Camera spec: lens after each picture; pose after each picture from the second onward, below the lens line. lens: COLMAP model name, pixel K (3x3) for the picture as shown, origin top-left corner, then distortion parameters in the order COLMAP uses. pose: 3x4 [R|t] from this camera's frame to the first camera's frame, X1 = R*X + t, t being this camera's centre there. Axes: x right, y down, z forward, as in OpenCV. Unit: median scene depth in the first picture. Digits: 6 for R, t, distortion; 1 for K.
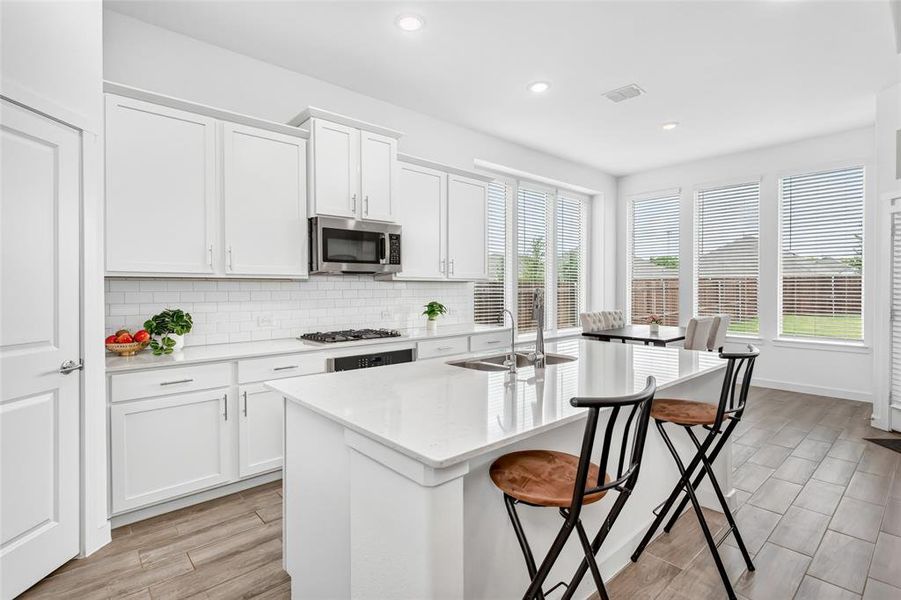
lens RADIAL K [[428.3, 0, 448.9], [0, 428.3, 289.3], [0, 0, 1]] dist [0.001864, 0.000196]
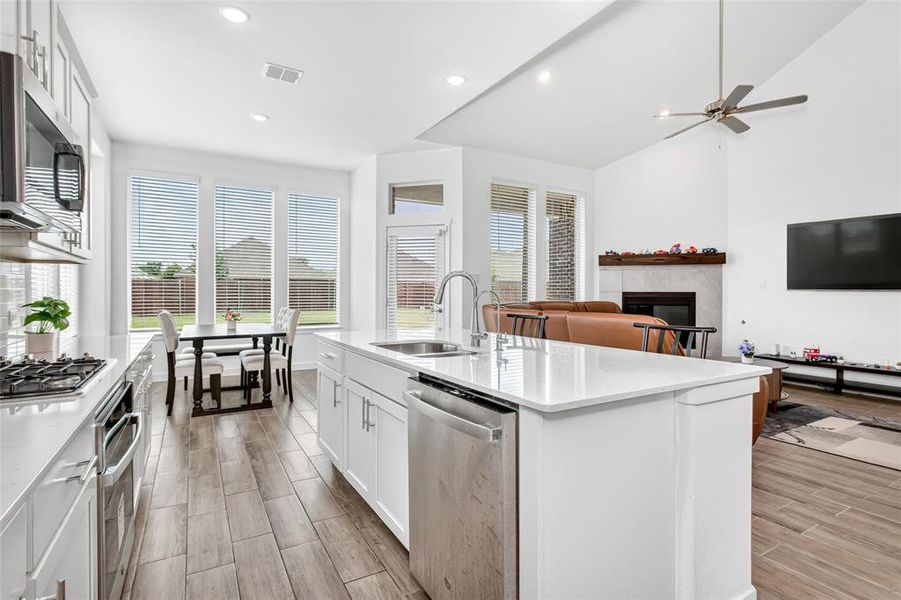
lens RADIAL K [[450.9, 0, 439.1], [0, 450.9, 294.9], [0, 0, 1]] dist [0.000553, 0.000087]
pose [[0.214586, -0.006915, 0.976681, -0.460672], [0.003542, 0.999974, 0.006302, 0.023636], [-0.976699, 0.002107, 0.214605, 0.429486]]
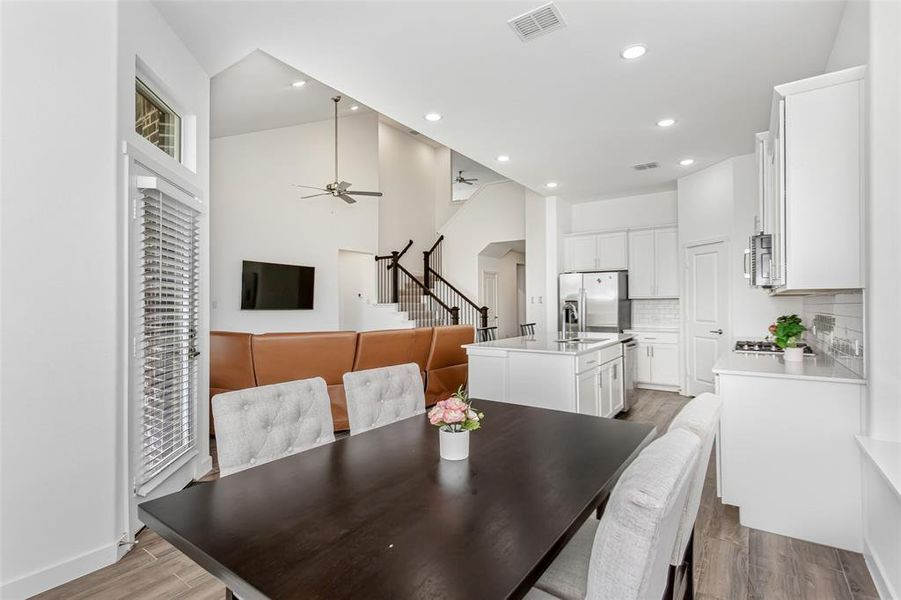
lens RADIAL K [[421.2, 0, 450.5], [0, 421.2, 300.0], [0, 0, 1]] dist [0.001125, 0.000118]
pose [[-0.974818, 0.000177, -0.223002, 0.647670], [0.002002, 0.999966, -0.007957, -0.002626], [0.222993, -0.008204, -0.974785, 1.528767]]
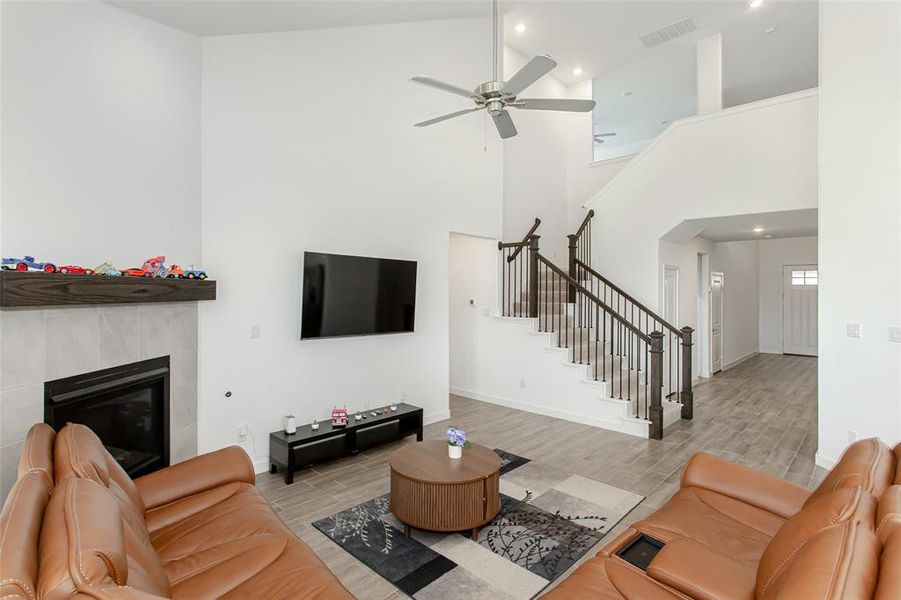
lens RADIAL K [[436.4, 0, 441.0], [0, 436.4, 291.5], [0, 0, 1]] dist [0.001138, 0.000303]
pose [[-0.997617, -0.010534, -0.068185, 0.842644], [-0.010719, 0.999940, 0.002345, -0.092447], [0.068157, 0.003070, -0.997670, 0.695464]]
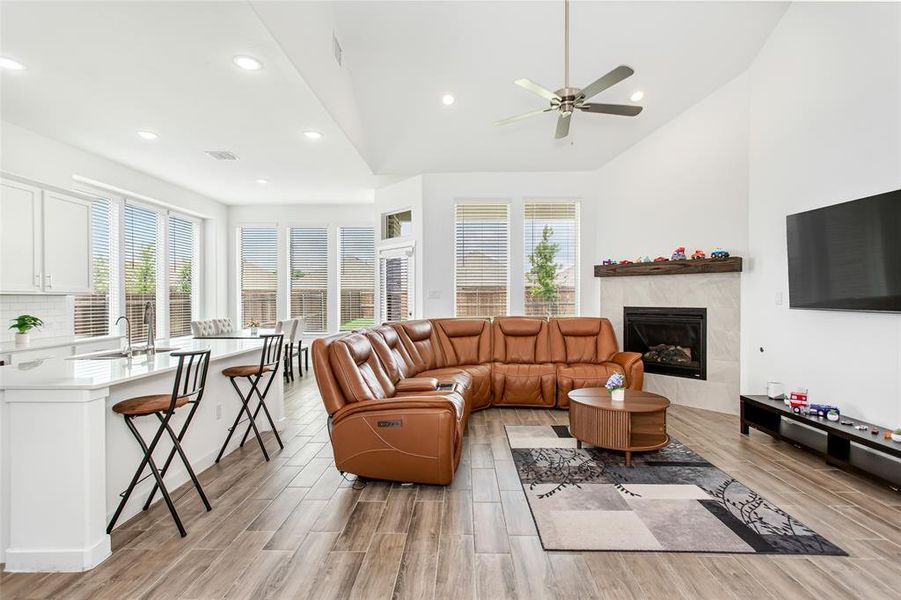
lens RADIAL K [[431.0, 0, 444.0], [0, 431.0, 300.2], [0, 0, 1]] dist [0.001657, 0.000210]
pose [[0.692730, -0.006970, 0.721163, -0.084531], [0.006284, 0.999974, 0.003628, -0.003414], [-0.721169, 0.002019, 0.692756, -0.404782]]
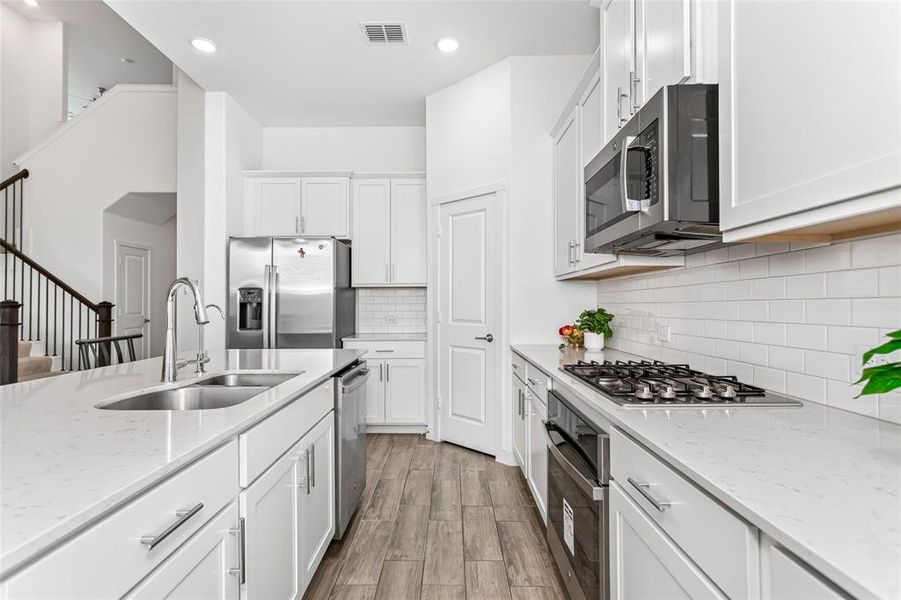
lens RADIAL K [[431.0, 0, 444.0], [0, 431.0, 300.2], [0, 0, 1]] dist [0.001657, 0.000210]
pose [[-0.673395, -0.008073, -0.739239, 0.233048], [-0.001459, 0.999953, -0.009590, 0.021360], [0.739281, -0.005379, -0.673375, 0.962039]]
